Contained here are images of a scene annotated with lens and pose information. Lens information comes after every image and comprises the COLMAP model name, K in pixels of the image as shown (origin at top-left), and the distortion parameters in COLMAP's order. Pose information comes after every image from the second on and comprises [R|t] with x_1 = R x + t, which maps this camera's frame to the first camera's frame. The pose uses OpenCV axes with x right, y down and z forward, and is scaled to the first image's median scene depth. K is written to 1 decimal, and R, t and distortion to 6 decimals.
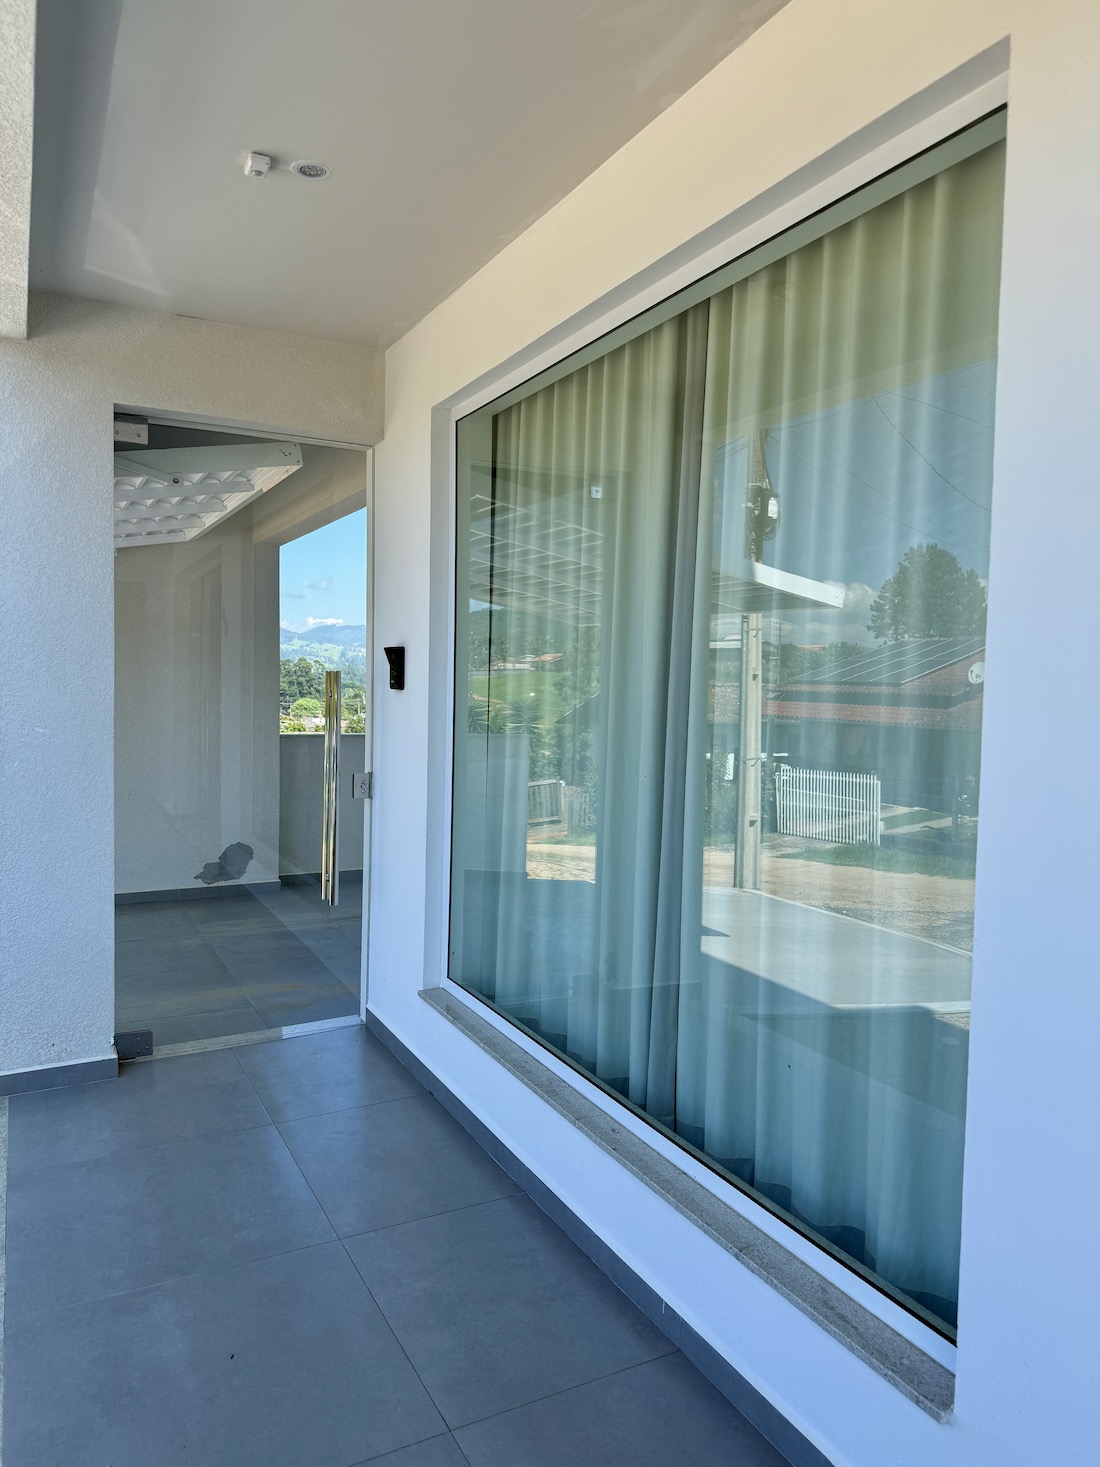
lens RADIAL K [[997.6, 0, 555.8], [0, 997.6, 738.9], [0, 0, 1]] dist [0.000791, -0.000537]
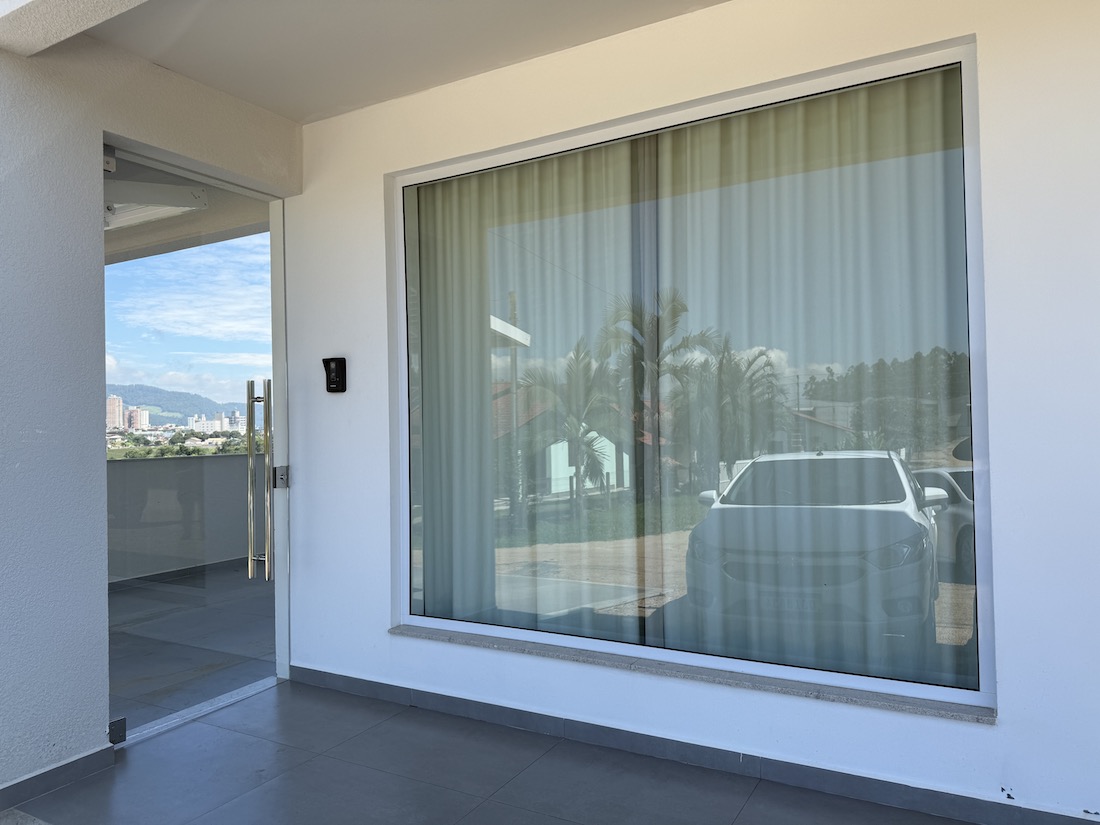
lens RADIAL K [[748.0, 0, 559.9], [0, 748.0, 412.2], [0, 0, 1]] dist [0.000791, -0.000537]
pose [[0.851774, -0.030494, 0.523021, -0.427133], [0.067502, 0.996372, -0.051839, 0.043774], [-0.519543, 0.079460, 0.850742, 0.065061]]
